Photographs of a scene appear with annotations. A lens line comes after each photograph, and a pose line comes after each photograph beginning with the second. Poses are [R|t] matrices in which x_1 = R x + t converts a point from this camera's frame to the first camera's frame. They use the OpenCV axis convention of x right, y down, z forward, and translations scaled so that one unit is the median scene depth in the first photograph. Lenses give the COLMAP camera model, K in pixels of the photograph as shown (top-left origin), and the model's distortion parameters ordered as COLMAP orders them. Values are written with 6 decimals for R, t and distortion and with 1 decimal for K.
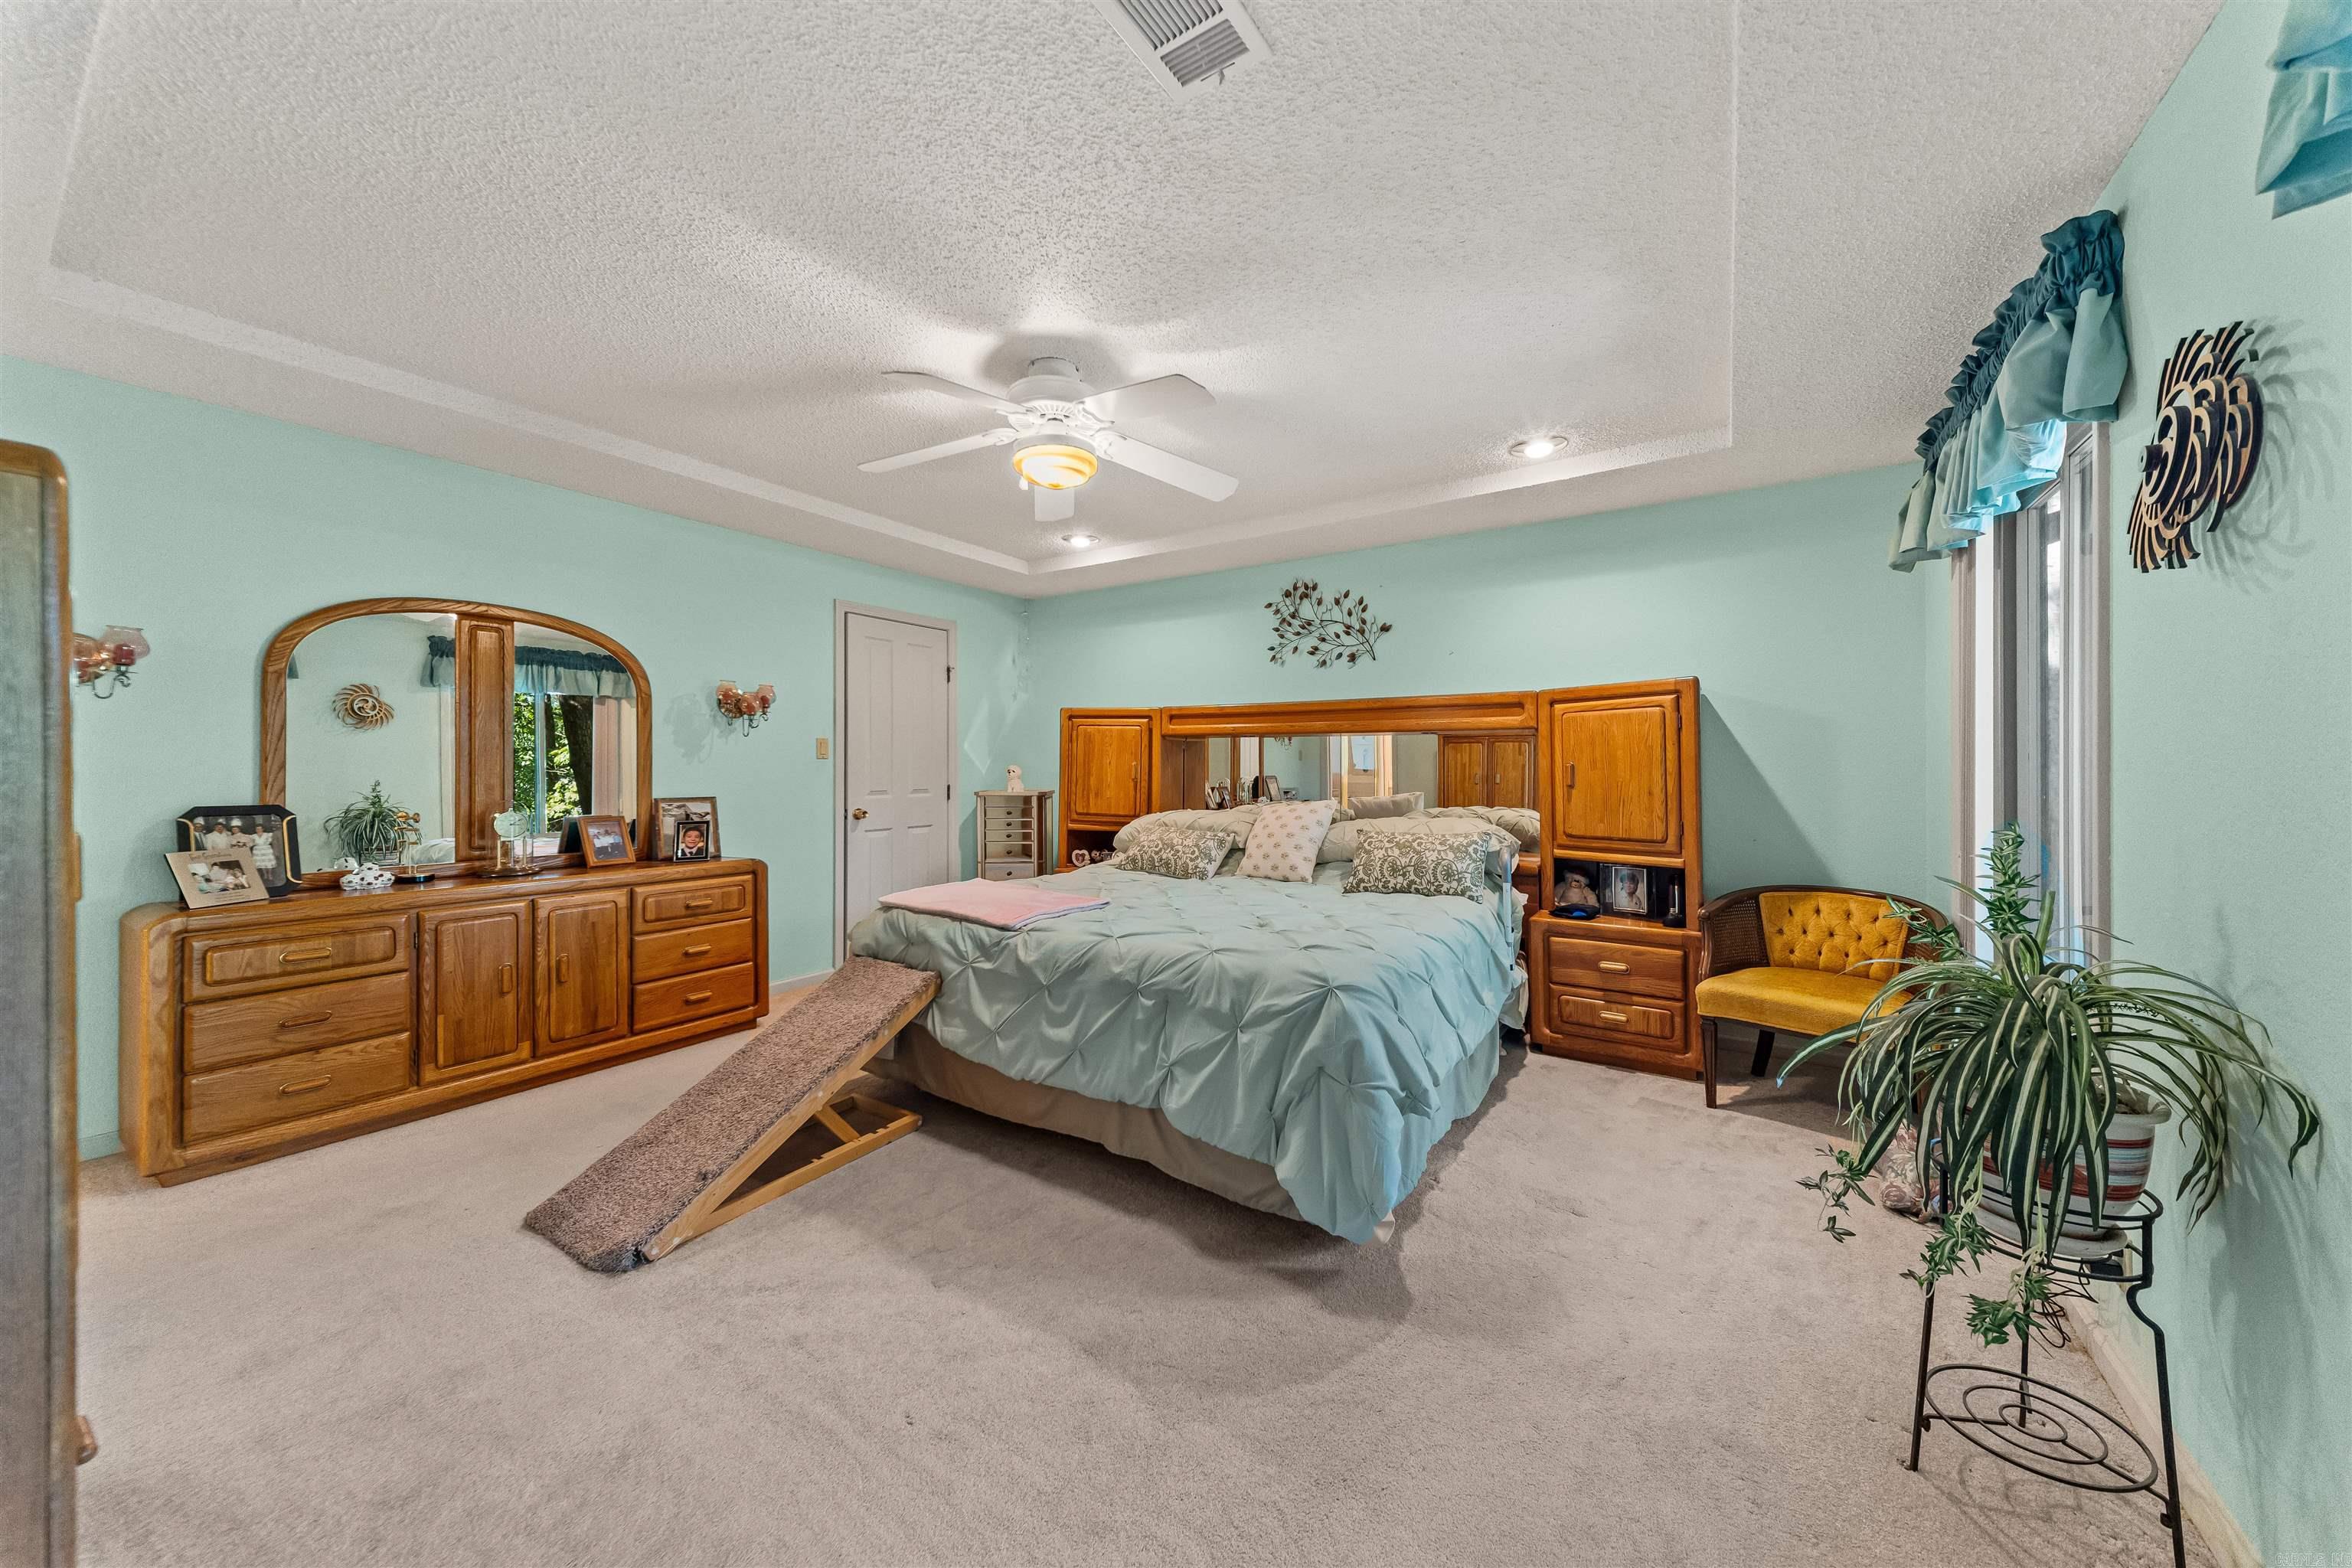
lens RADIAL K [[820.9, 0, 1187.3], [0, 820.9, 755.7], [0, 0, 1]] dist [0.030207, -0.009392]
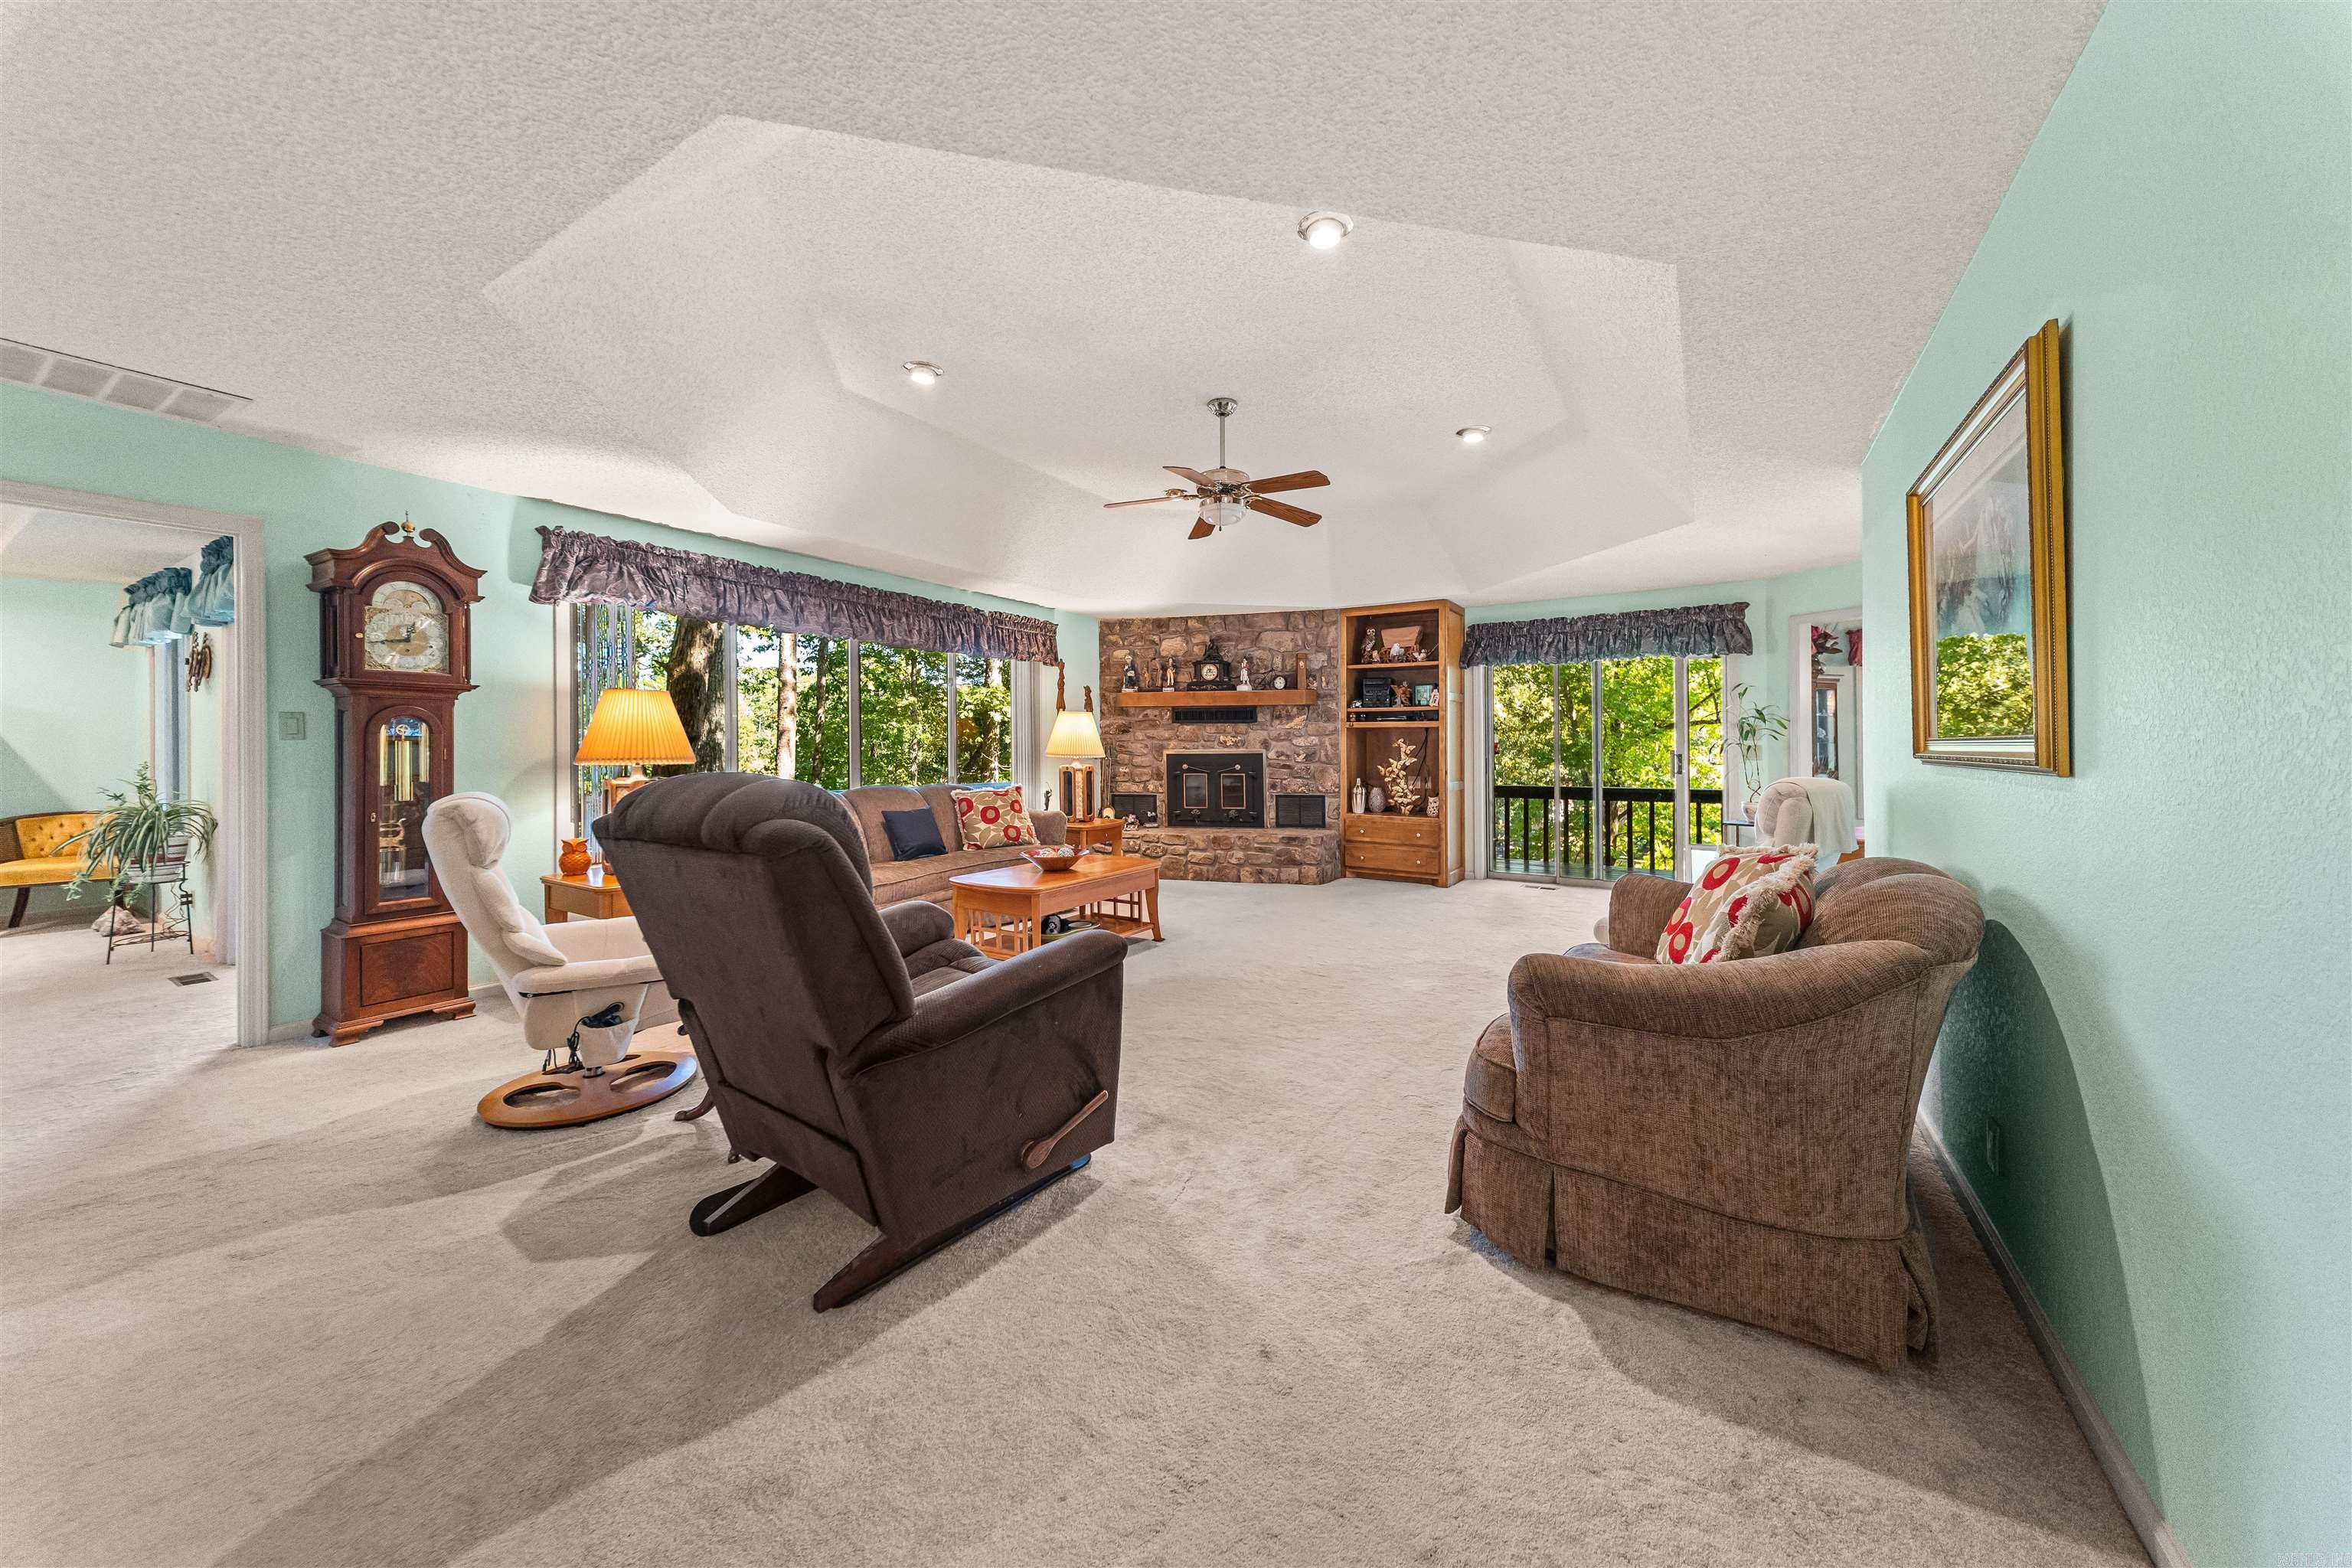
lens RADIAL K [[820.9, 0, 1187.3], [0, 820.9, 755.7], [0, 0, 1]] dist [0.030207, -0.009392]
pose [[-0.014006, -0.001054, 0.999901, -1.287794], [-0.006661, 0.999977, 0.000960, 0.020120], [-0.999880, -0.006646, -0.014013, -1.657824]]
